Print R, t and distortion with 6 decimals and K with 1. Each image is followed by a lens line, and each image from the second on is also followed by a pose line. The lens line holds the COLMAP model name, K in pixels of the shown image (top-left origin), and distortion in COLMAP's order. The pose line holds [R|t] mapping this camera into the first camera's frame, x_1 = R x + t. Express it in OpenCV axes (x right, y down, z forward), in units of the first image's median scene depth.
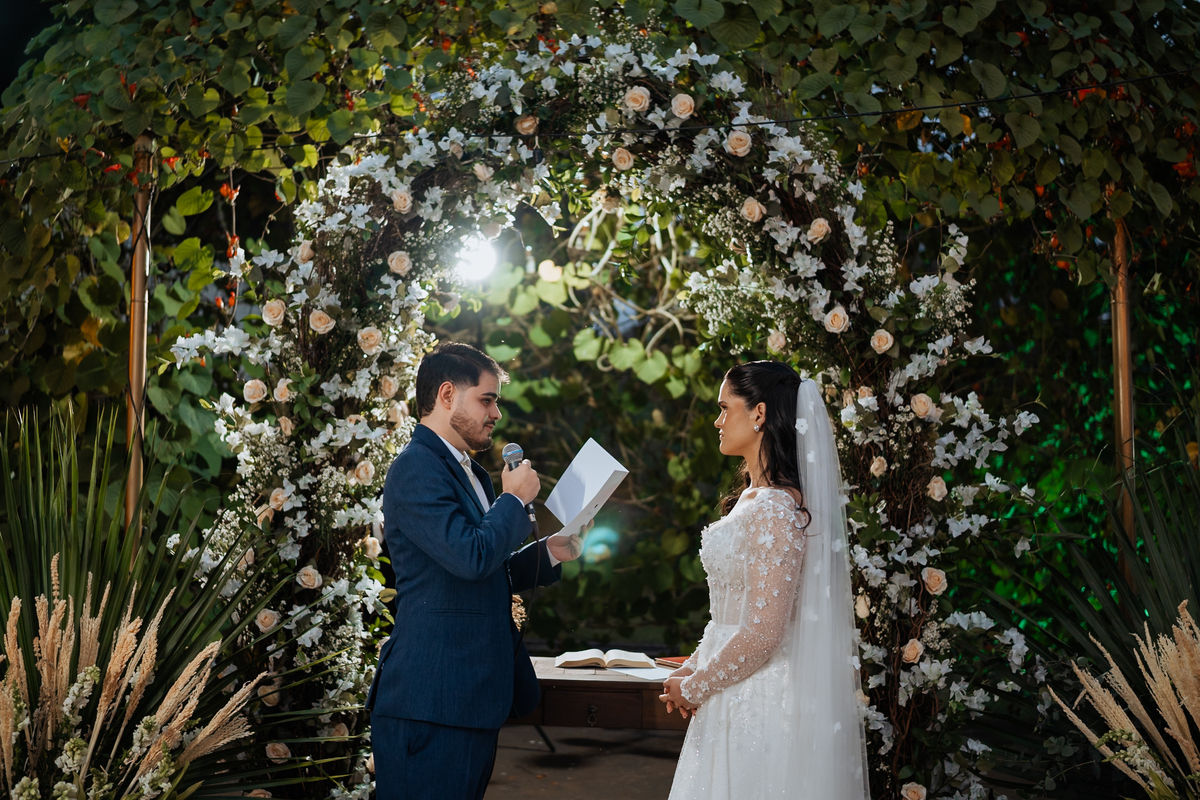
lens RADIAL K [[1179.5, 0, 576.5], [0, 1179.5, 396.4], [0, 0, 1]] dist [-0.121875, 0.000000]
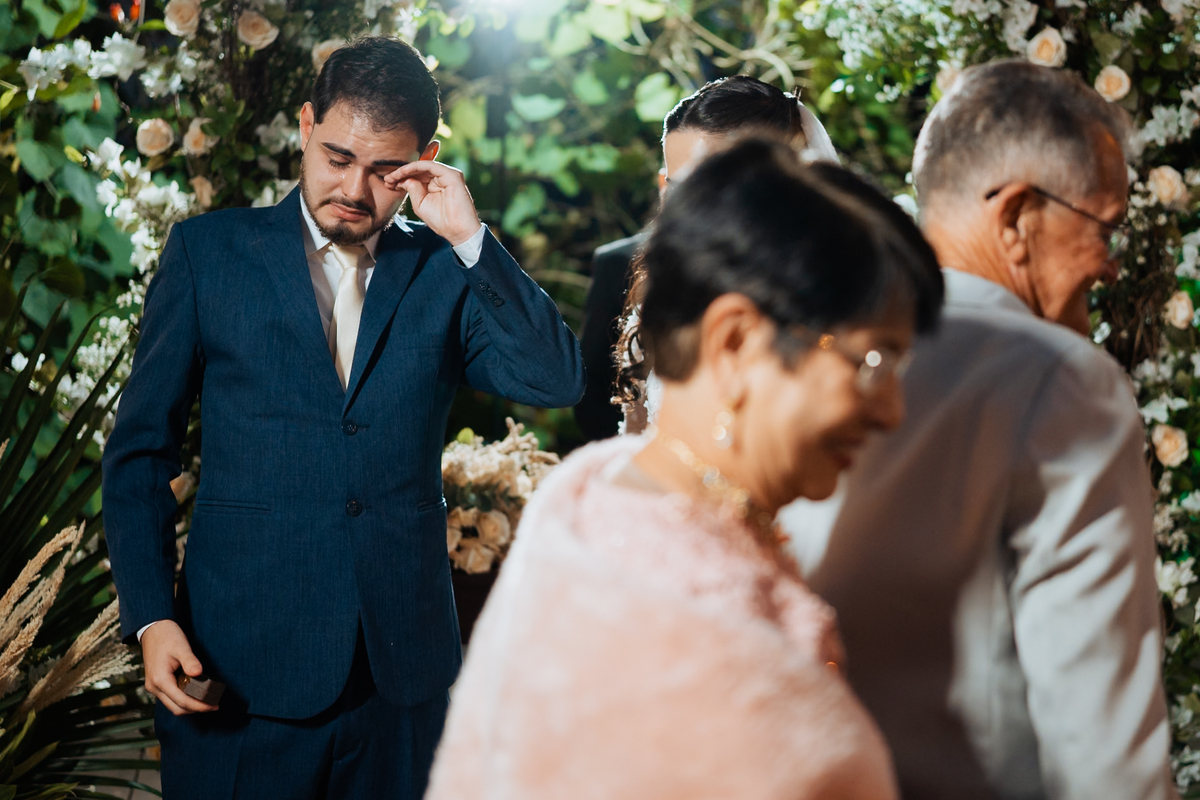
lens RADIAL K [[1179.5, 0, 654.6], [0, 1179.5, 390.4], [0, 0, 1]] dist [-0.121875, 0.000000]
pose [[0.999192, 0.019421, 0.035201, -0.016501], [-0.024286, 0.989351, 0.143511, 0.036675], [-0.032039, -0.144250, 0.989022, 0.337681]]
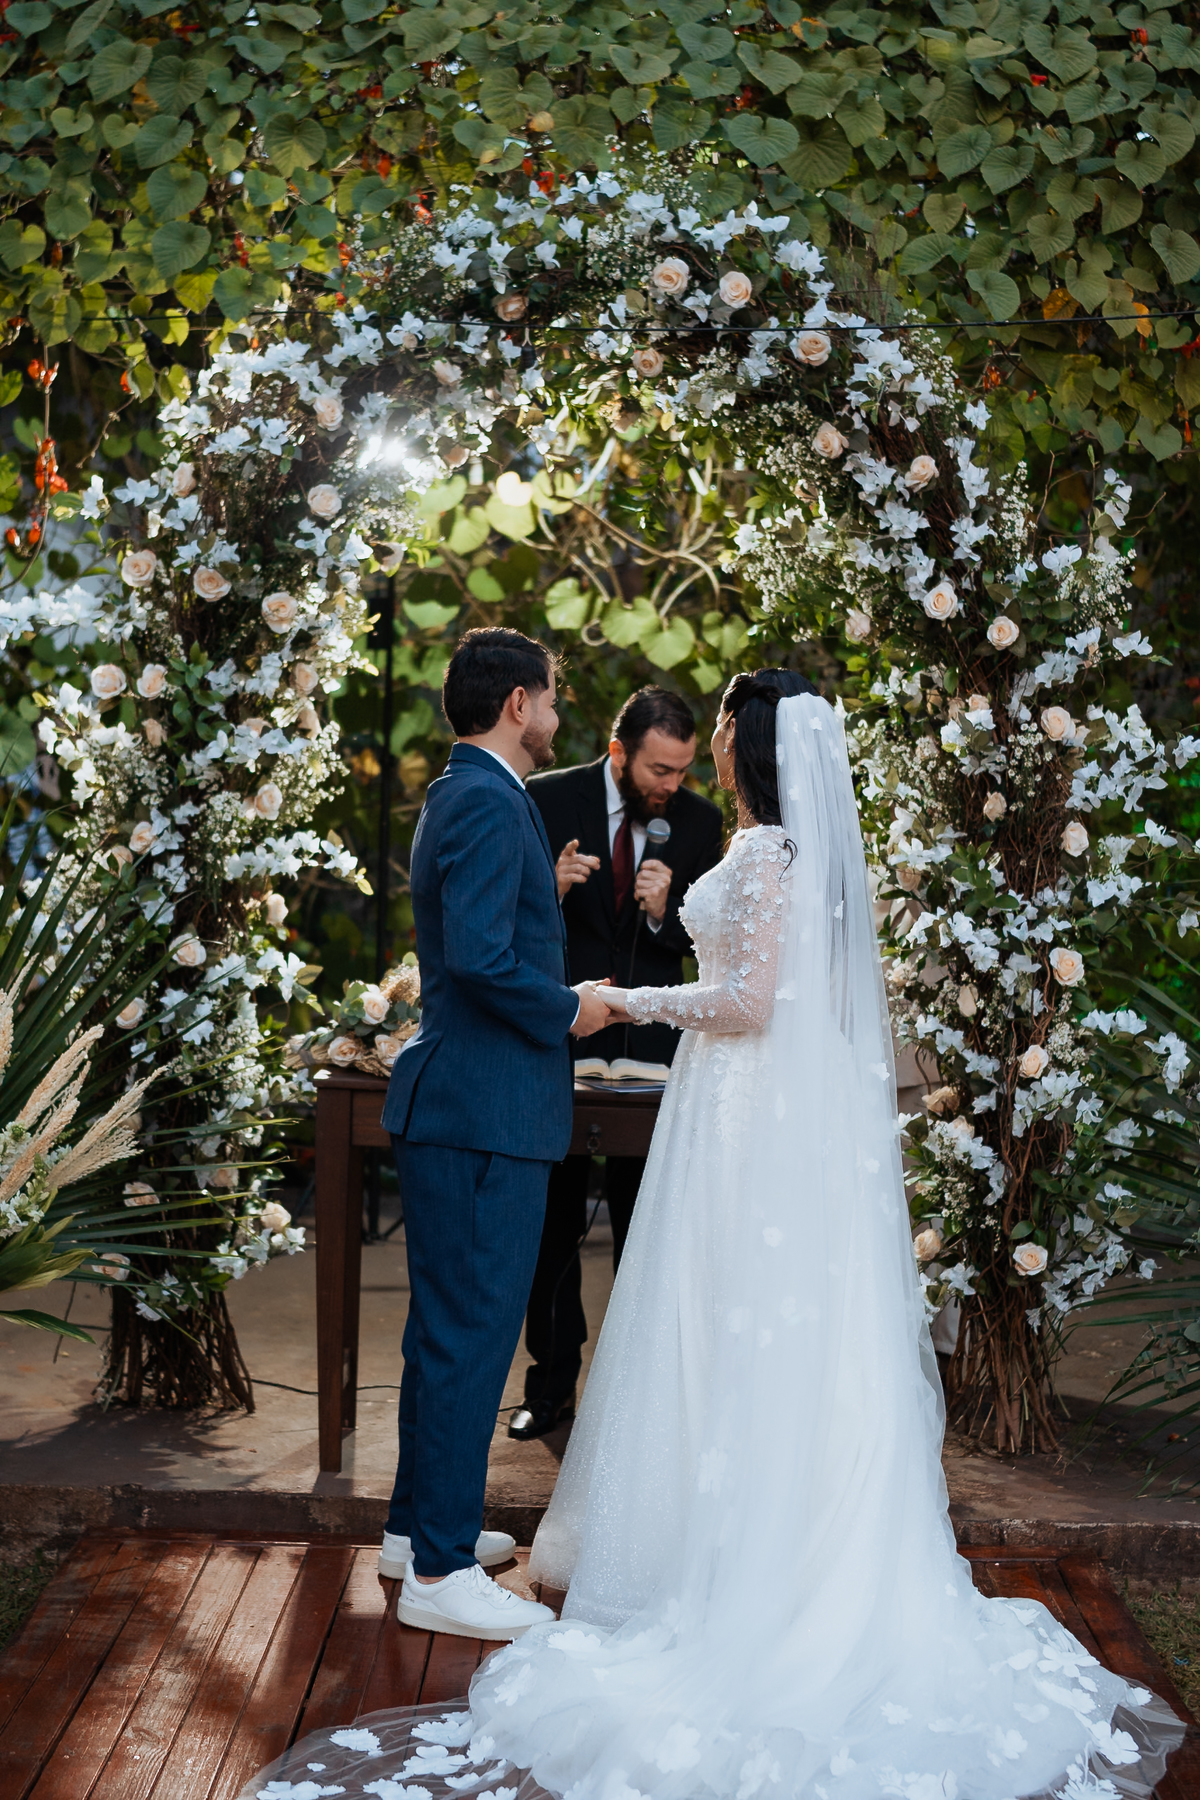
lens RADIAL K [[3783.5, 0, 599.8], [0, 3783.5, 905.7], [0, 0, 1]] dist [-0.228299, 0.000000]
pose [[0.996688, 0.015959, 0.079737, -0.162069], [-0.022715, 0.996160, 0.084551, -0.067675], [-0.078082, -0.086082, 0.993224, -1.250233]]
